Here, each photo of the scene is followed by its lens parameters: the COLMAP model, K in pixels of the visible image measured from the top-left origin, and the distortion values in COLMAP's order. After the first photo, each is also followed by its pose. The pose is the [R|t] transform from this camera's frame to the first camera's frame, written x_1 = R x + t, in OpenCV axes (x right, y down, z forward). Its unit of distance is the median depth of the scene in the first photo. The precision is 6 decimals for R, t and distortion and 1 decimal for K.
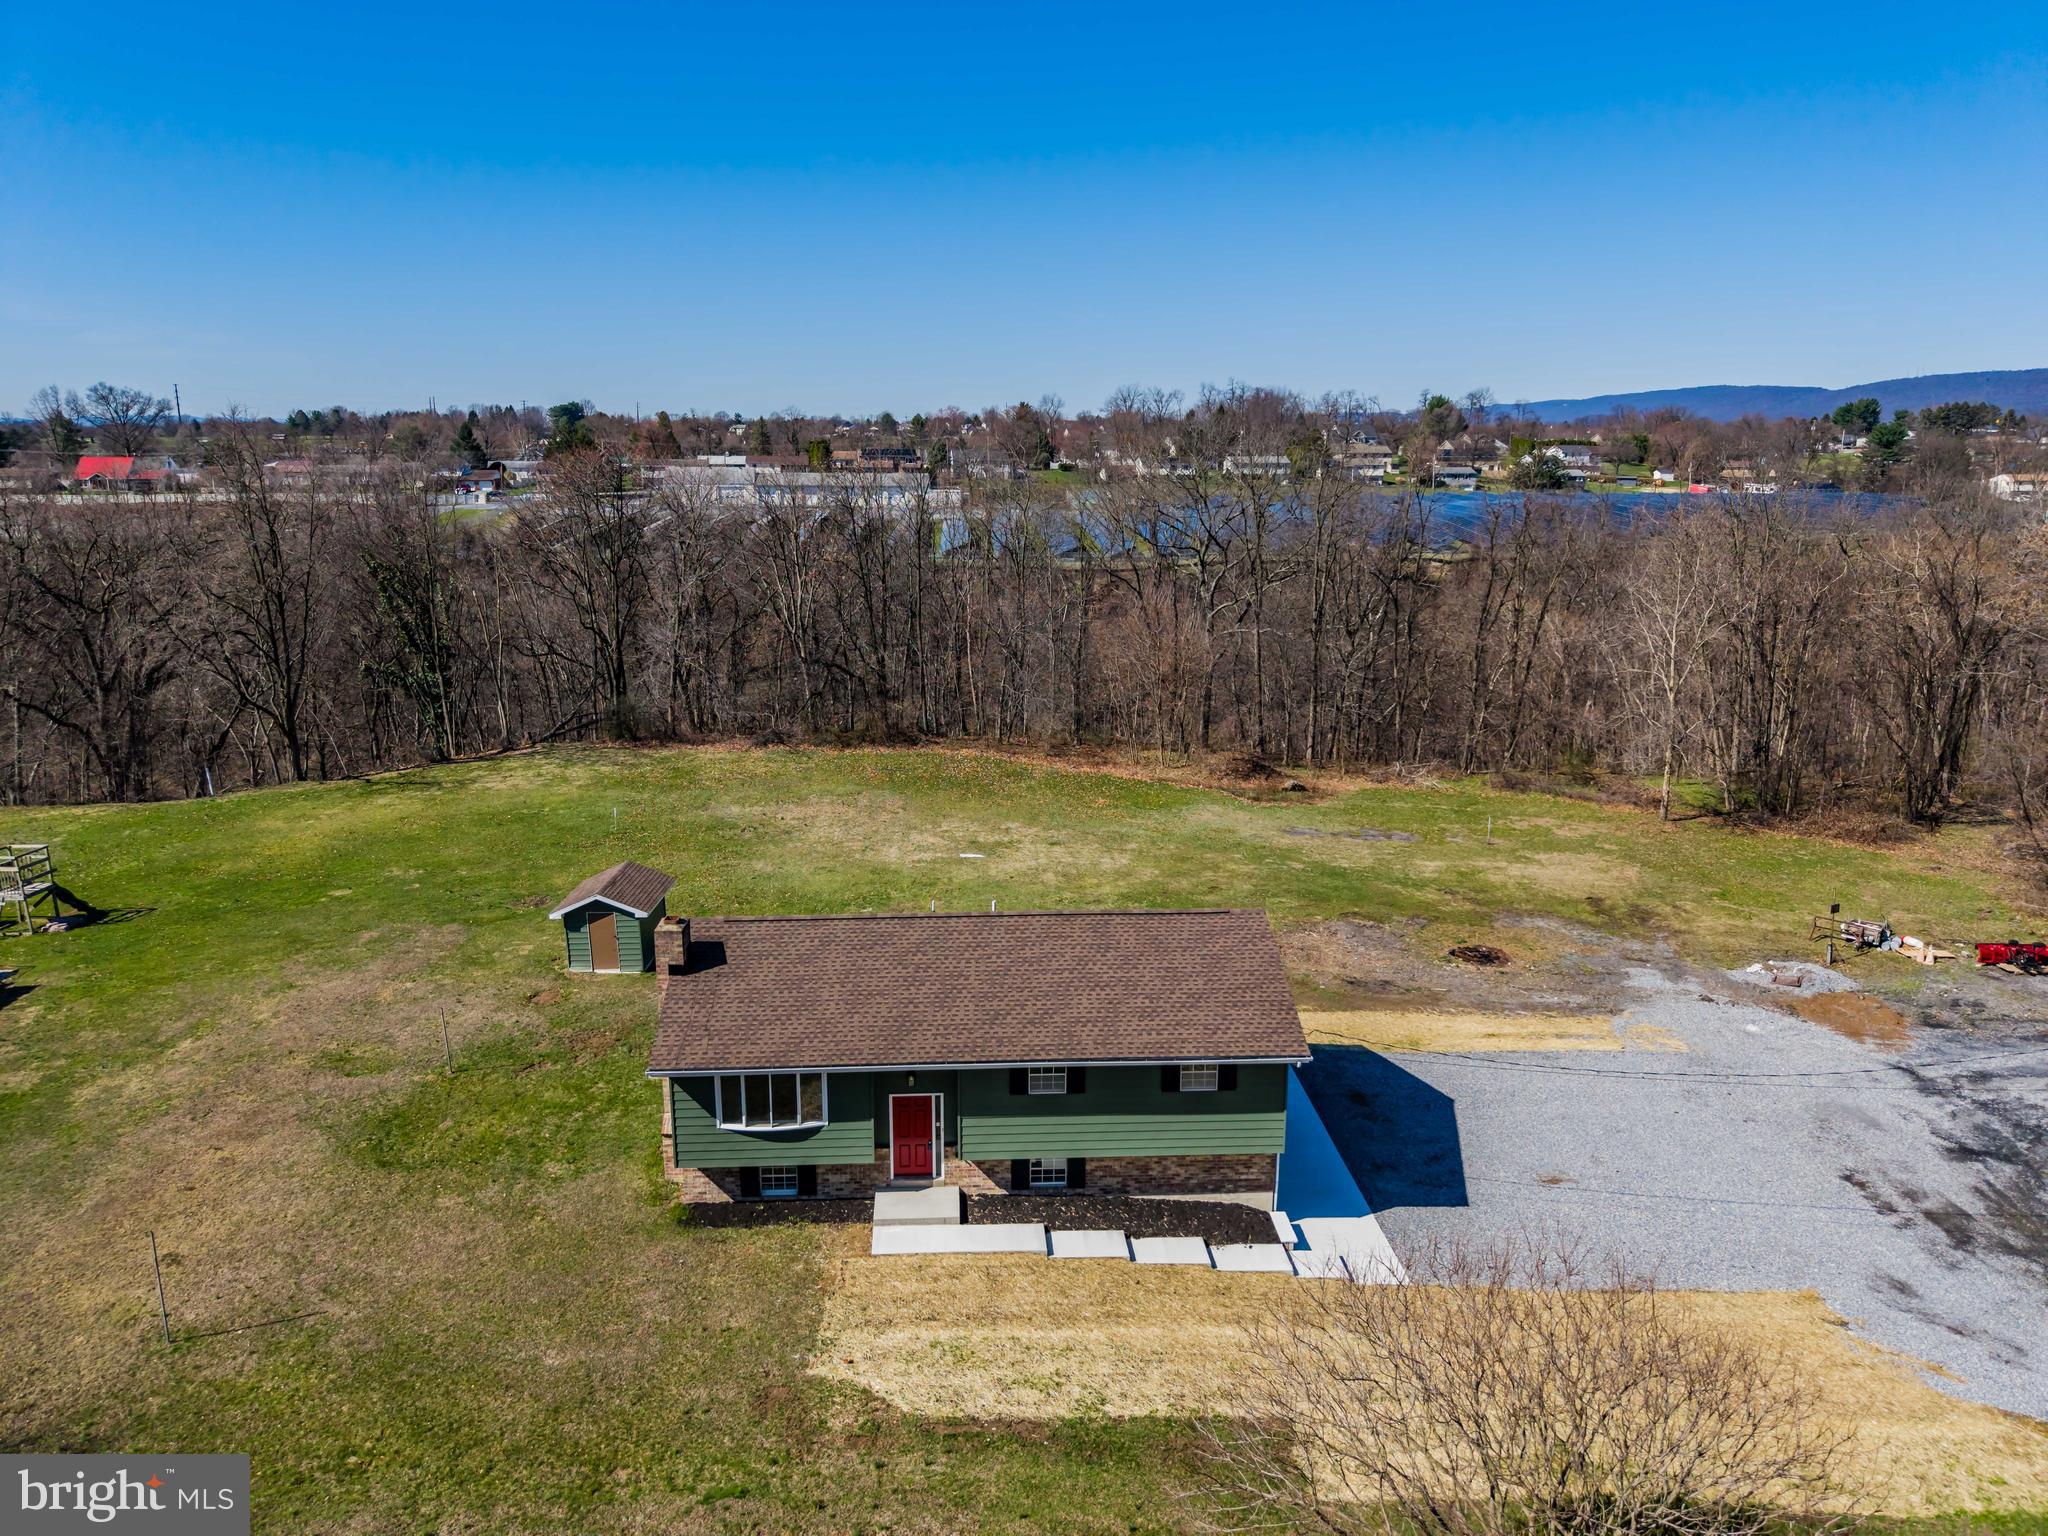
lens RADIAL K [[1366.8, 0, 1020.2], [0, 1366.8, 763.9], [0, 0, 1]] dist [0.030724, -0.035032]
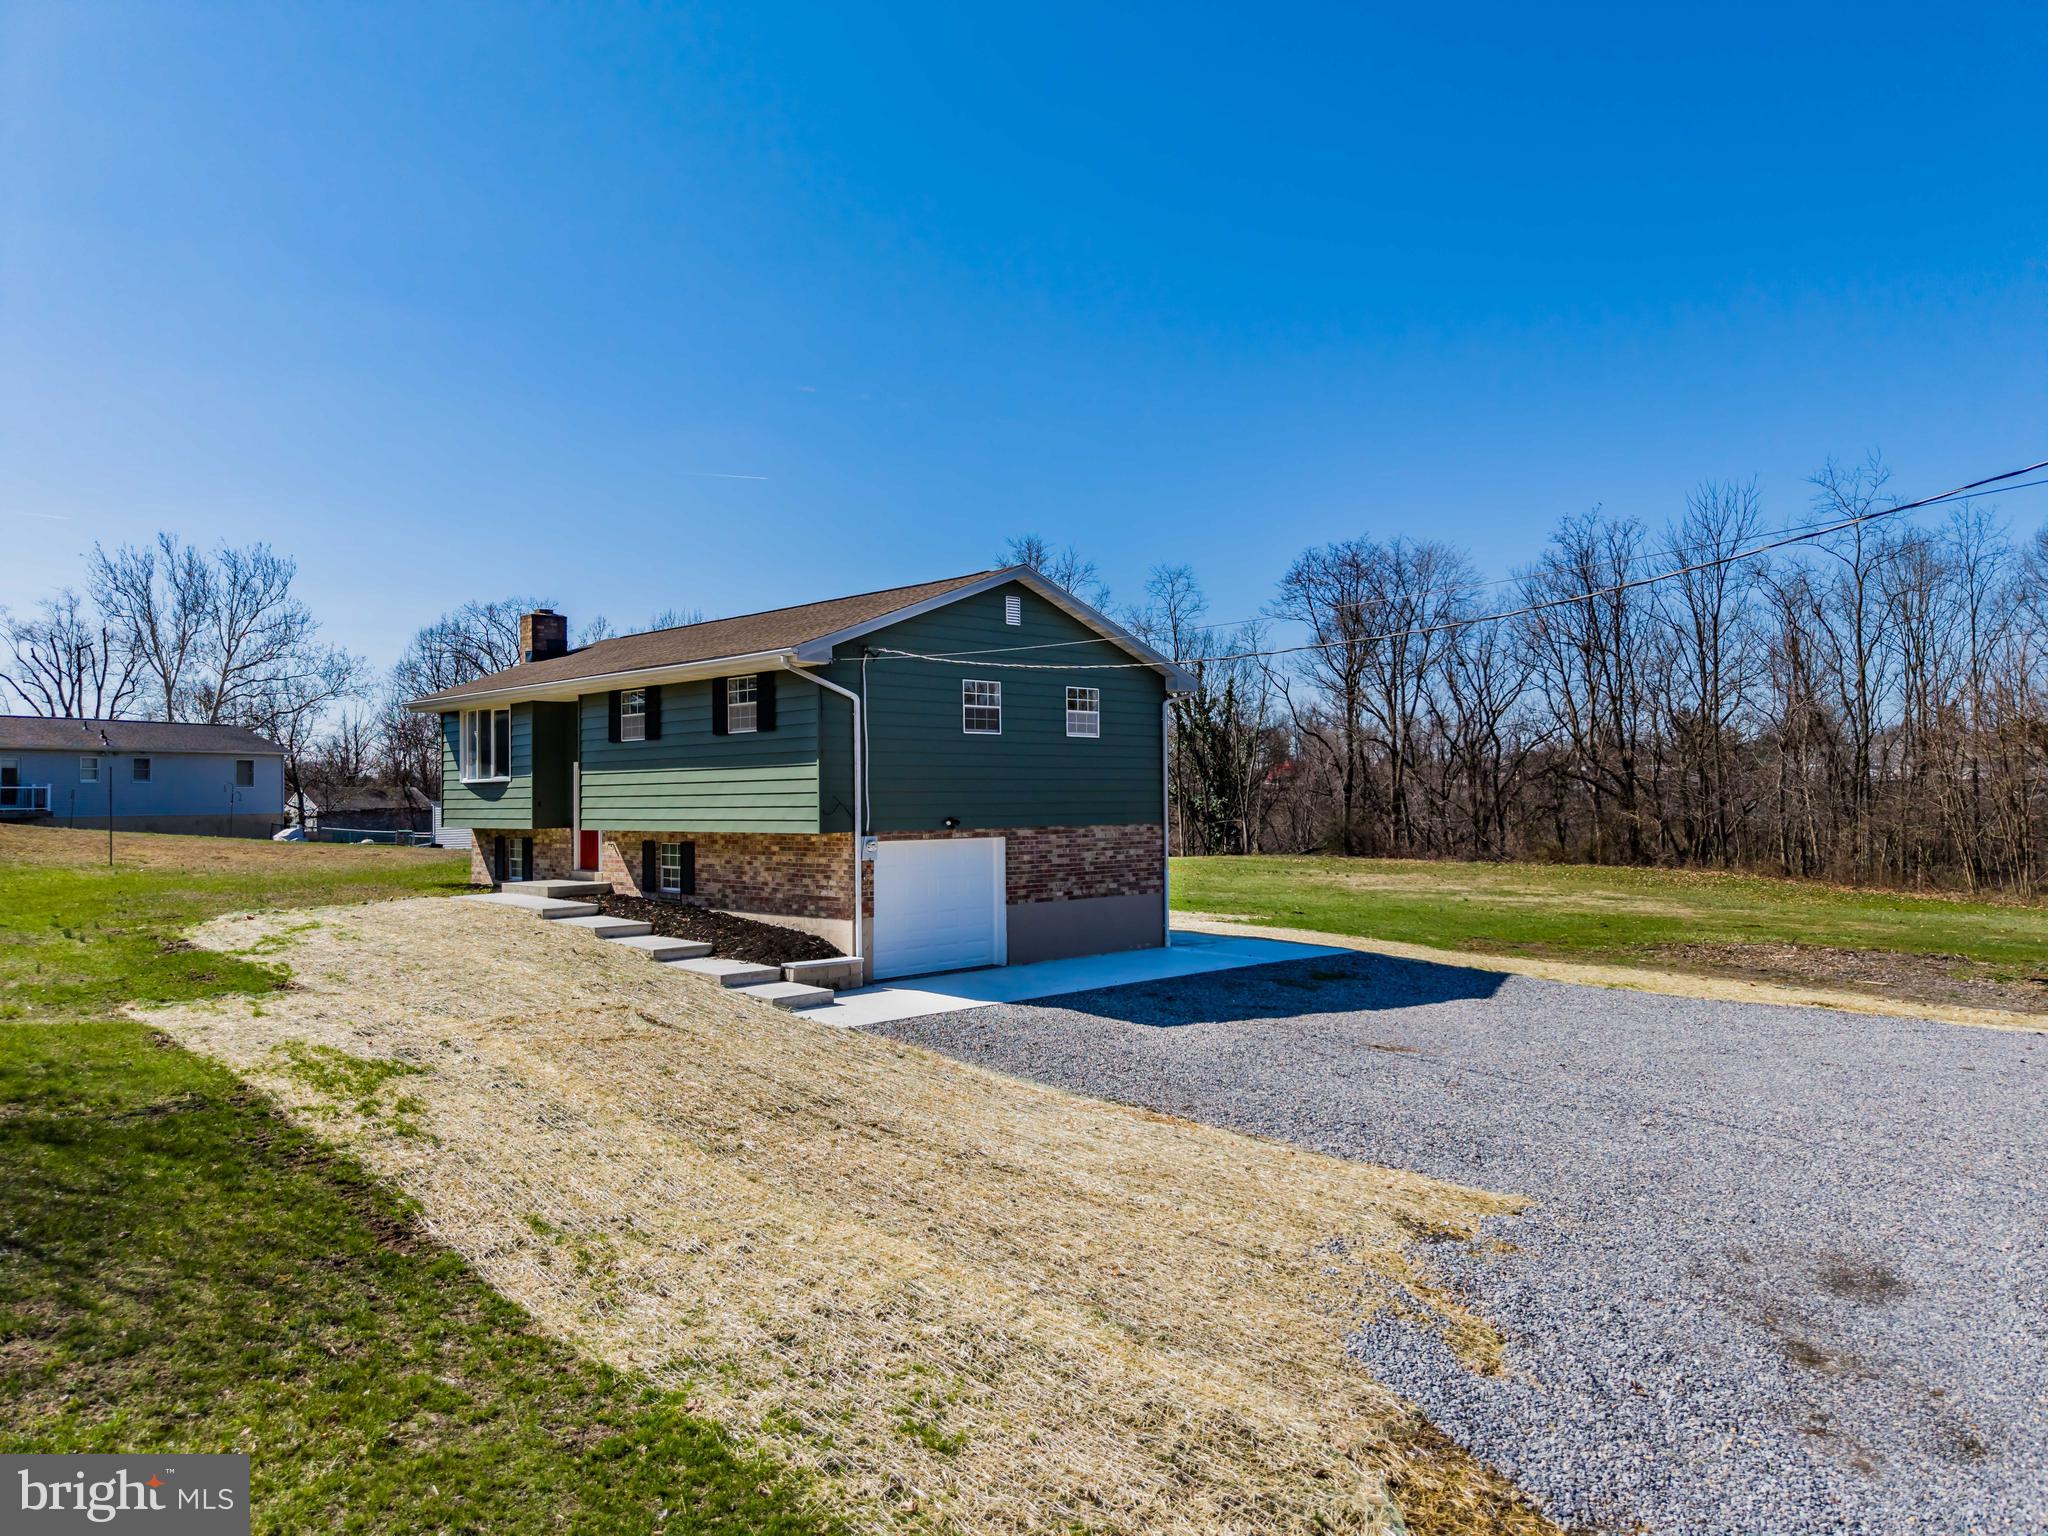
lens RADIAL K [[1366.8, 0, 1020.0], [0, 1366.8, 768.7], [0, 0, 1]] dist [0.030724, -0.035032]
pose [[0.666411, -0.023037, -0.745228, 0.546503], [-0.165131, 0.970139, -0.177657, 0.262196], [0.727068, 0.241453, 0.642707, 0.481300]]
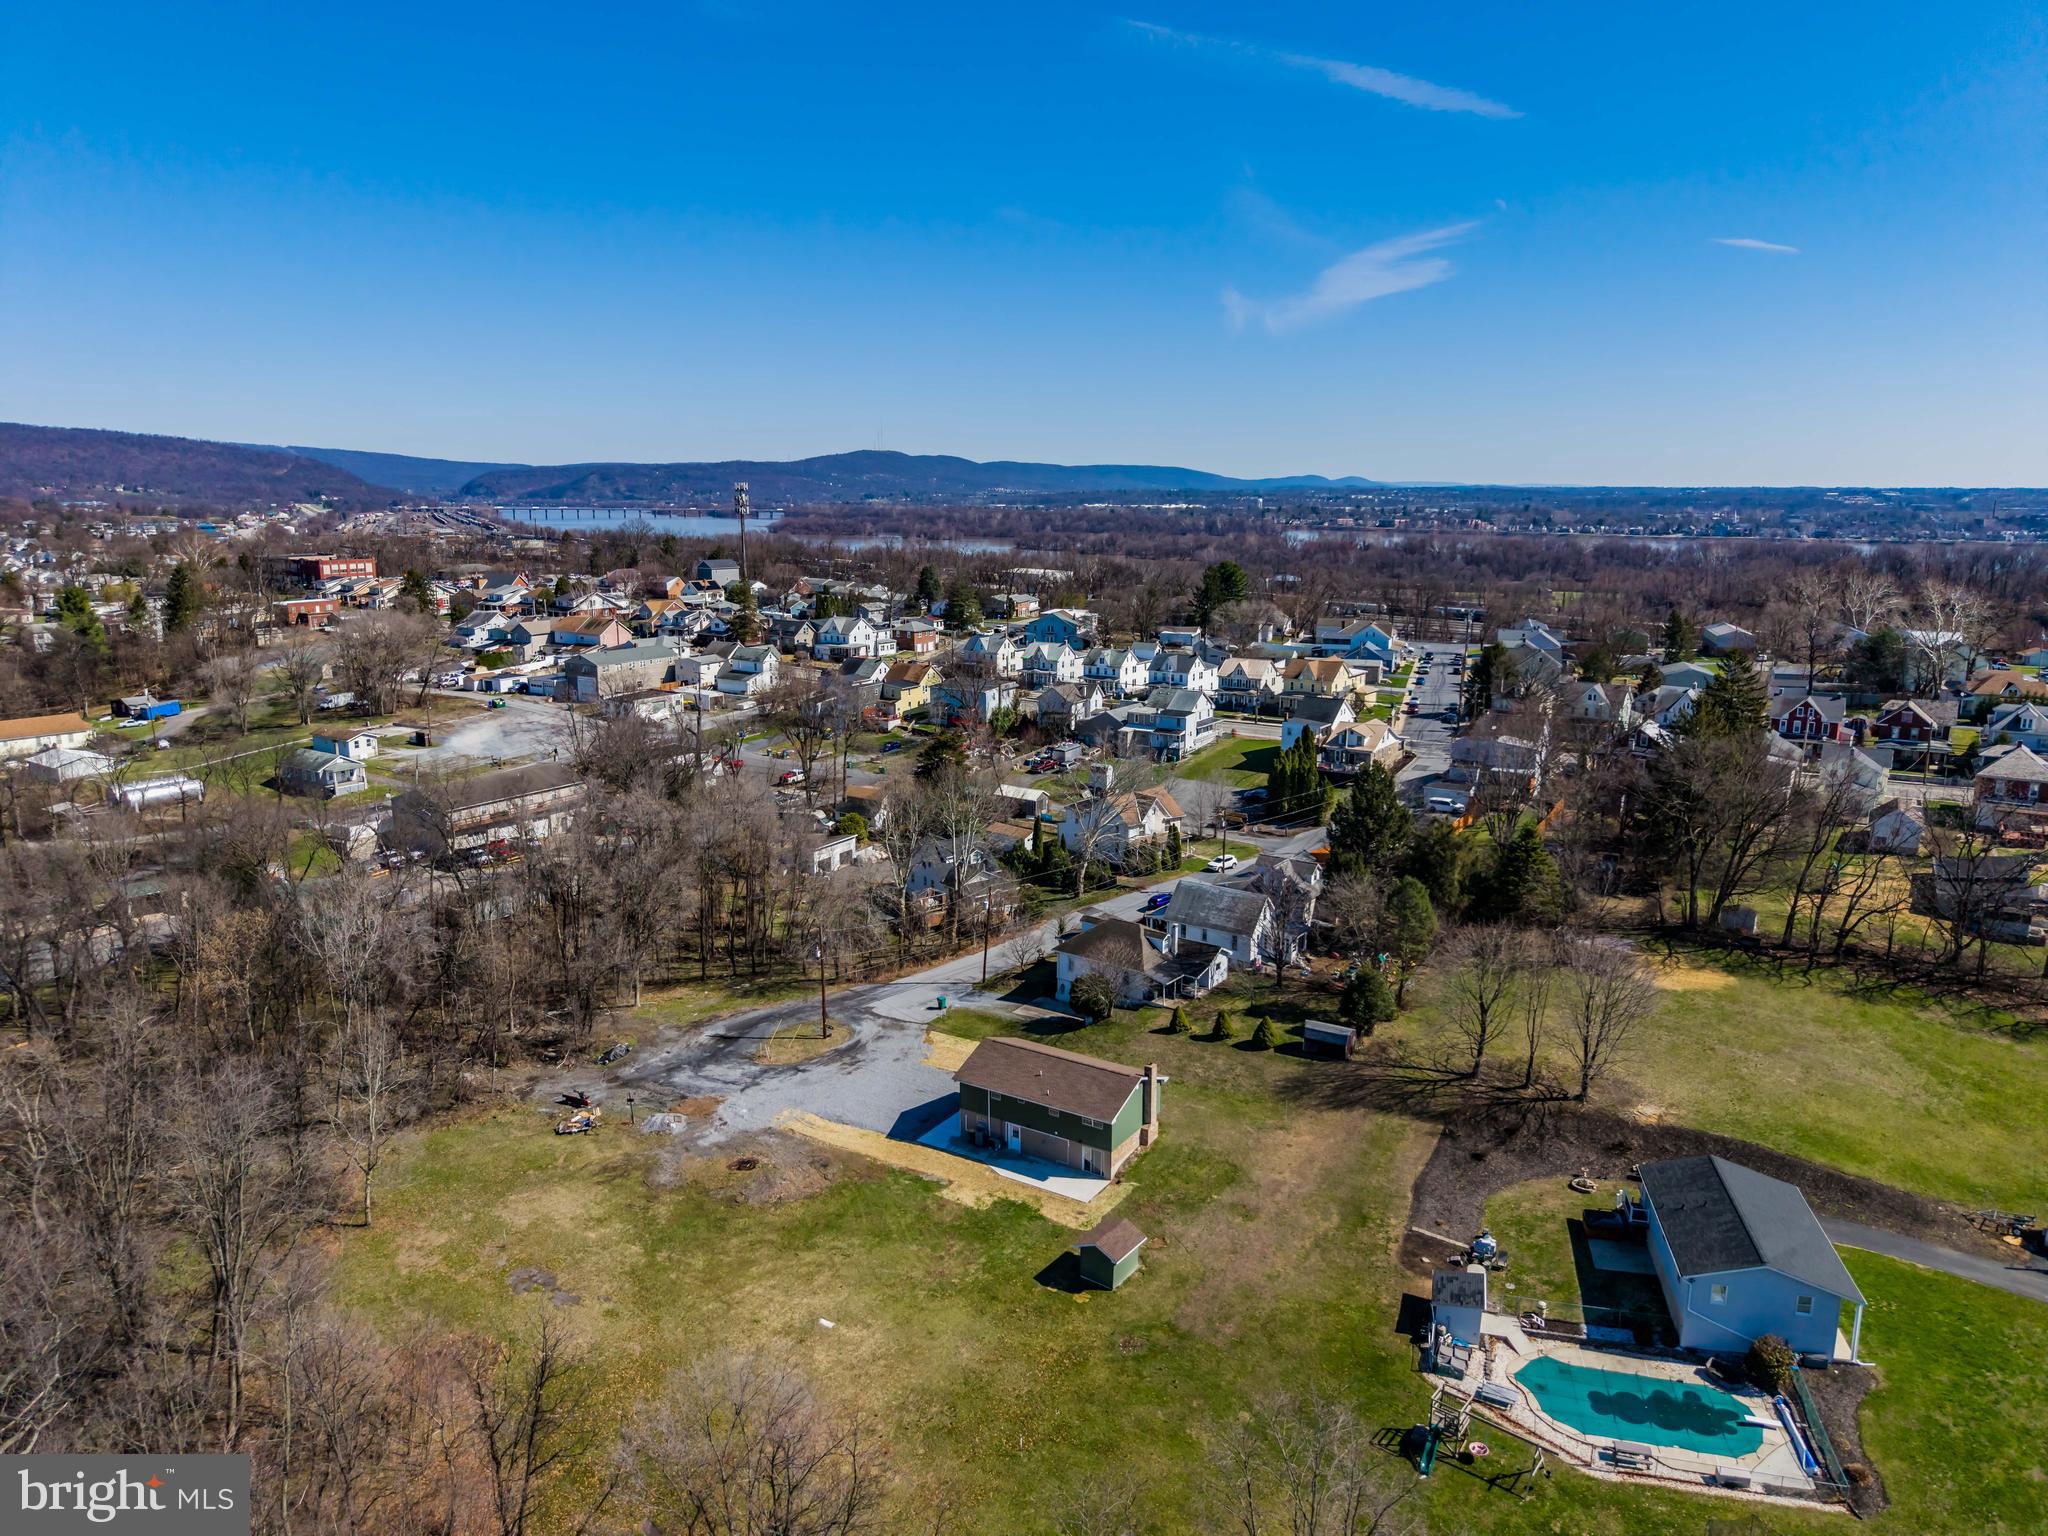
lens RADIAL K [[1366.8, 0, 1020.3], [0, 1366.8, 770.5], [0, 0, 1]] dist [0.030724, -0.035032]
pose [[-0.817572, -0.119853, 0.563216, -1.338357], [0.131580, 0.913336, 0.385363, -1.396822], [-0.560592, 0.389170, -0.730947, 2.503312]]
